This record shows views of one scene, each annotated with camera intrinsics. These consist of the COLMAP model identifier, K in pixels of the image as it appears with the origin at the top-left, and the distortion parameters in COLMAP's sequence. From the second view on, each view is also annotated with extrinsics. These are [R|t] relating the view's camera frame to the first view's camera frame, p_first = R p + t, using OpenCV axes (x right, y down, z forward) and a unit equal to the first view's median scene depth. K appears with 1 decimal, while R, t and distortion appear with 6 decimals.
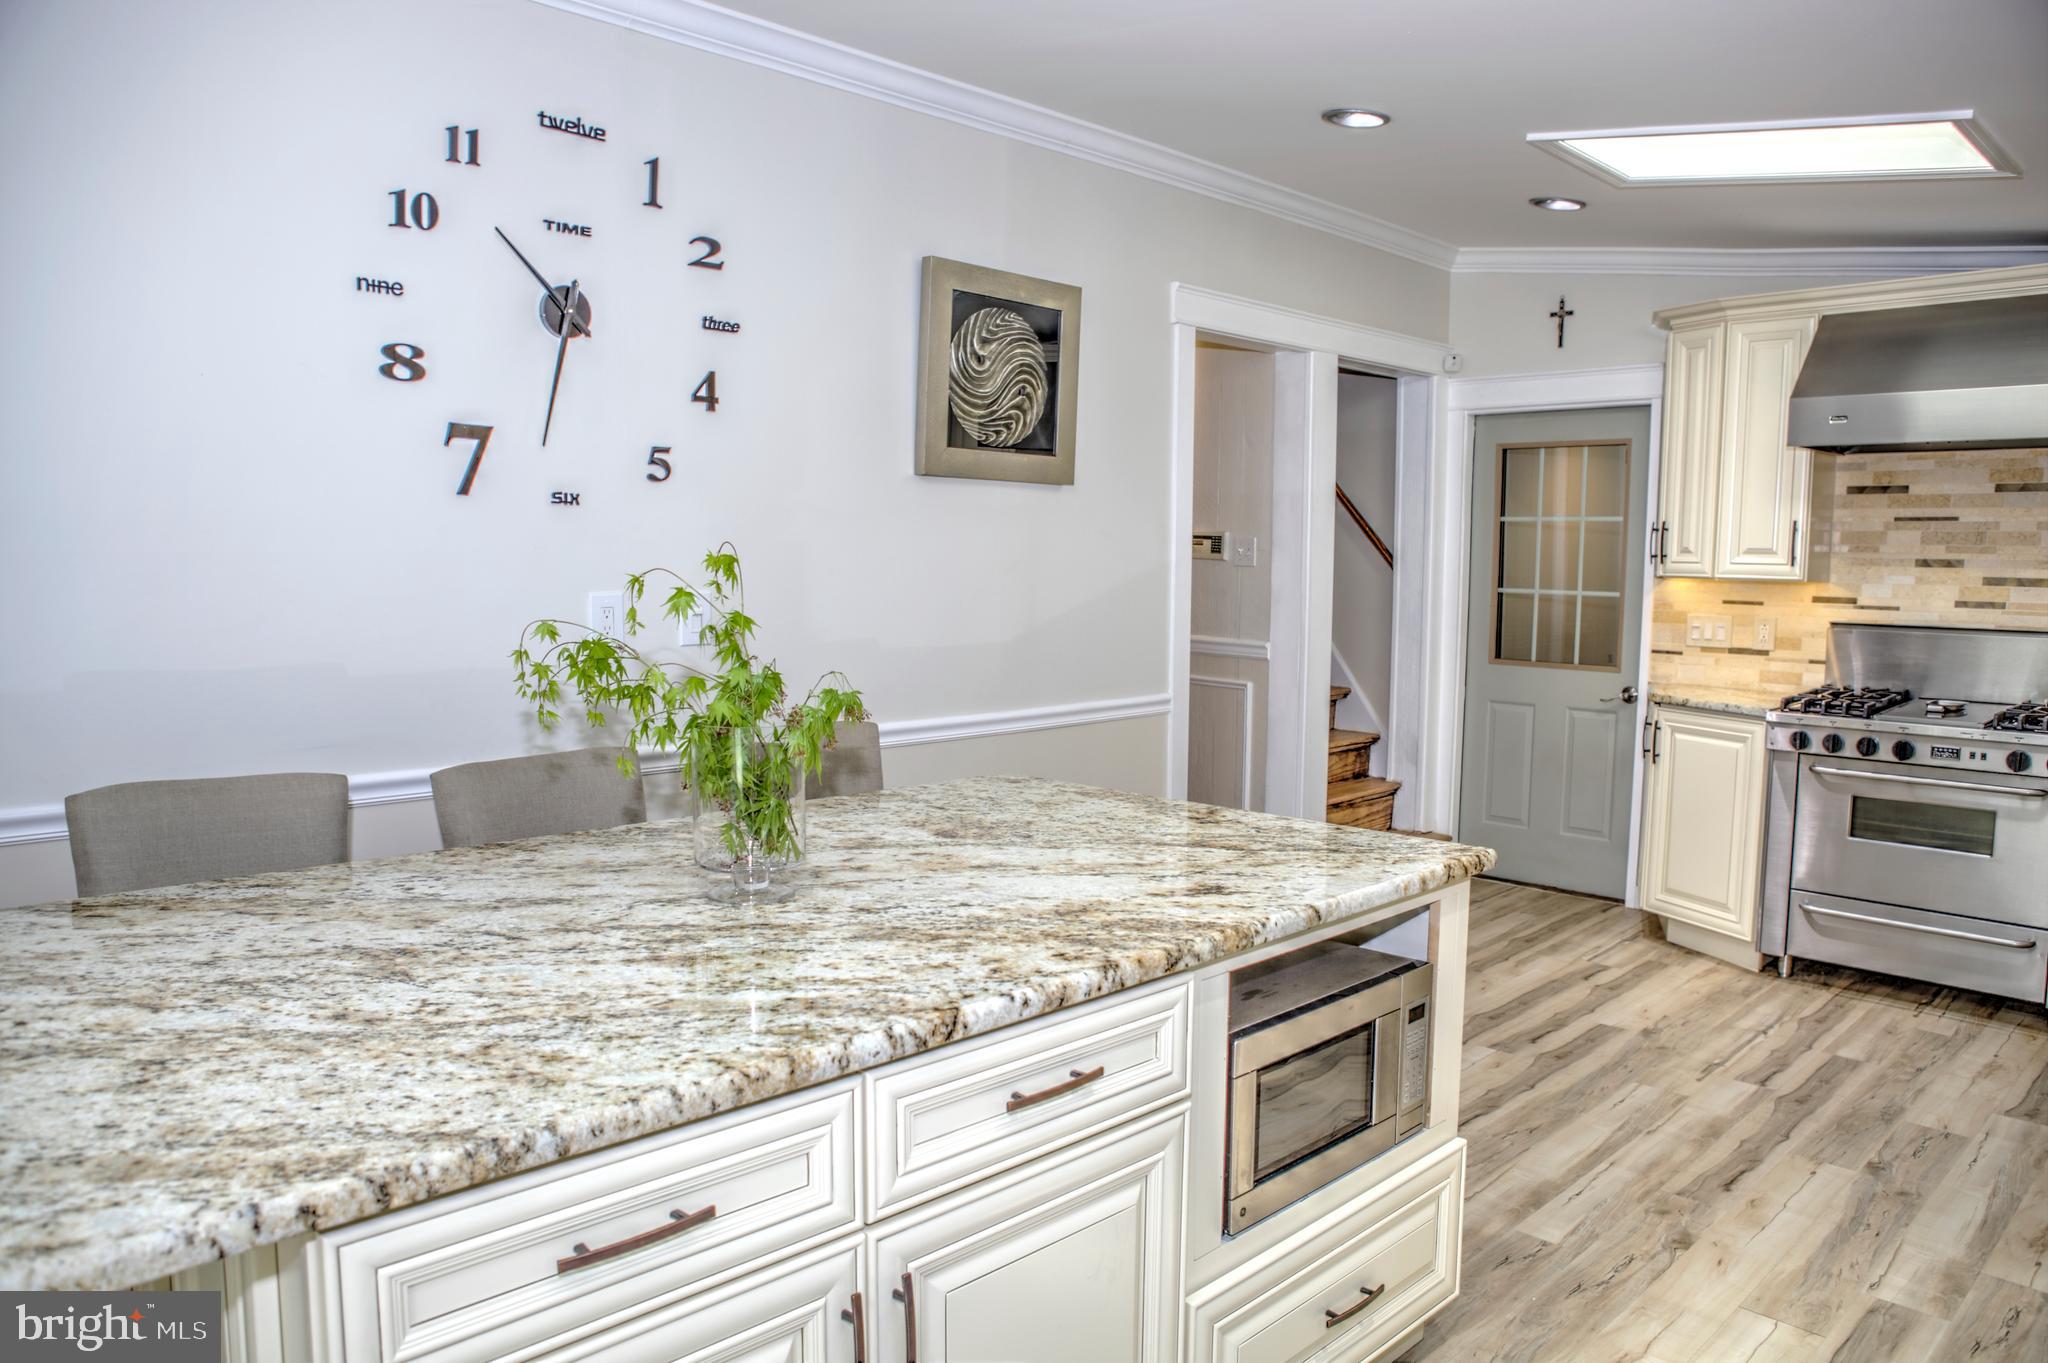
lens RADIAL K [[1414.3, 0, 1025.1], [0, 1414.3, 689.2], [0, 0, 1]] dist [-0.111787, 0.082032]
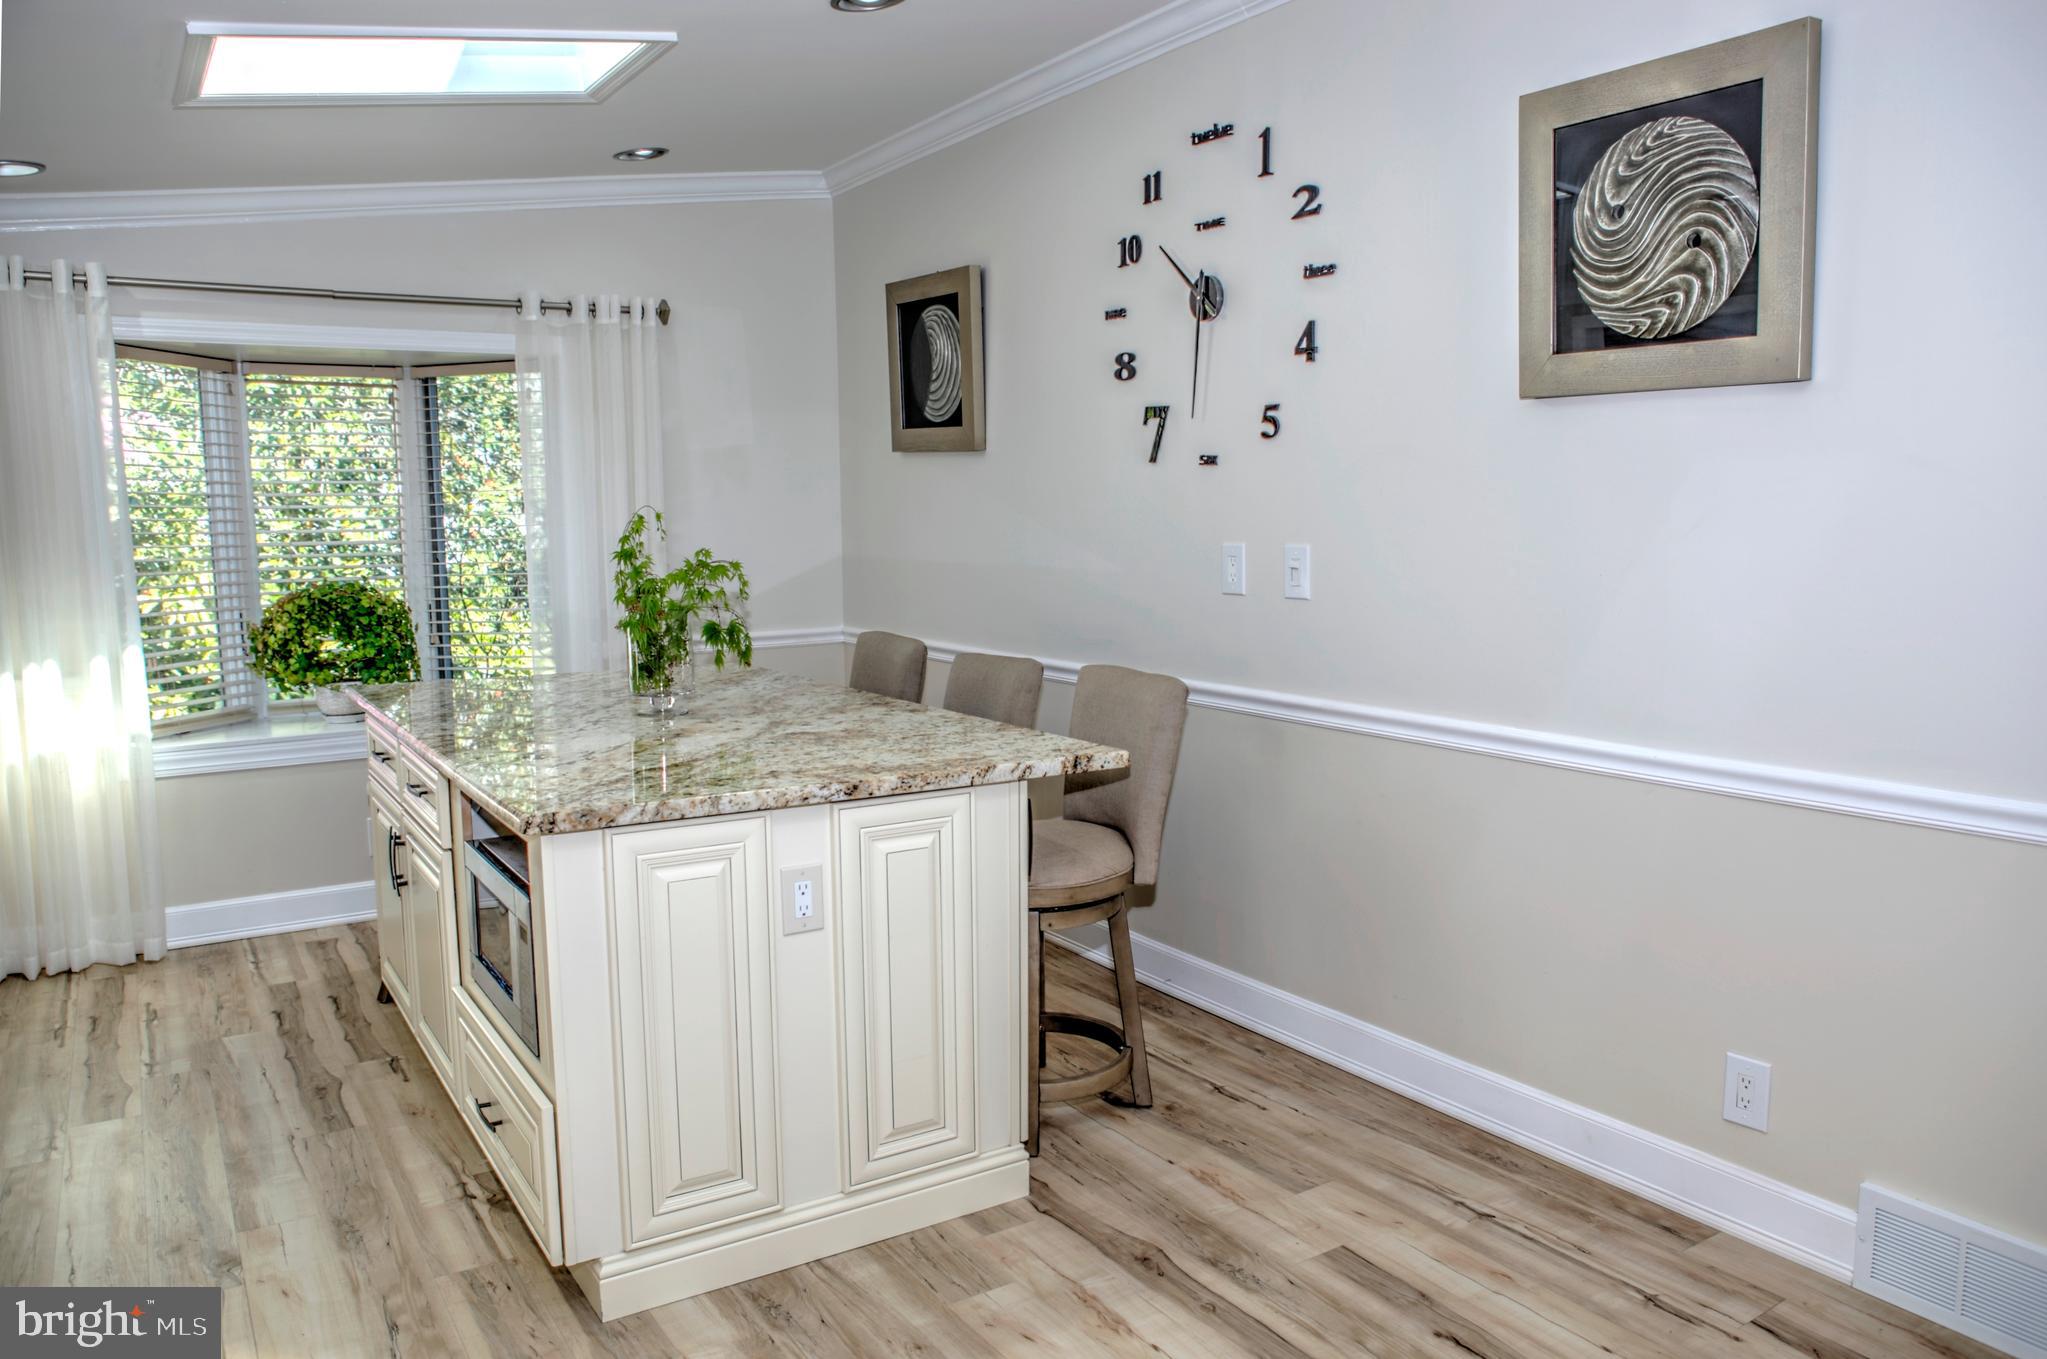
lens RADIAL K [[1413.6, 0, 1024.6], [0, 1413.6, 687.2], [0, 0, 1]] dist [-0.111787, 0.082032]
pose [[-0.201769, 0.110154, -0.973219, 0.812999], [-0.094117, 0.986877, 0.131212, -0.085360], [0.974901, 0.118071, -0.188753, 1.041675]]
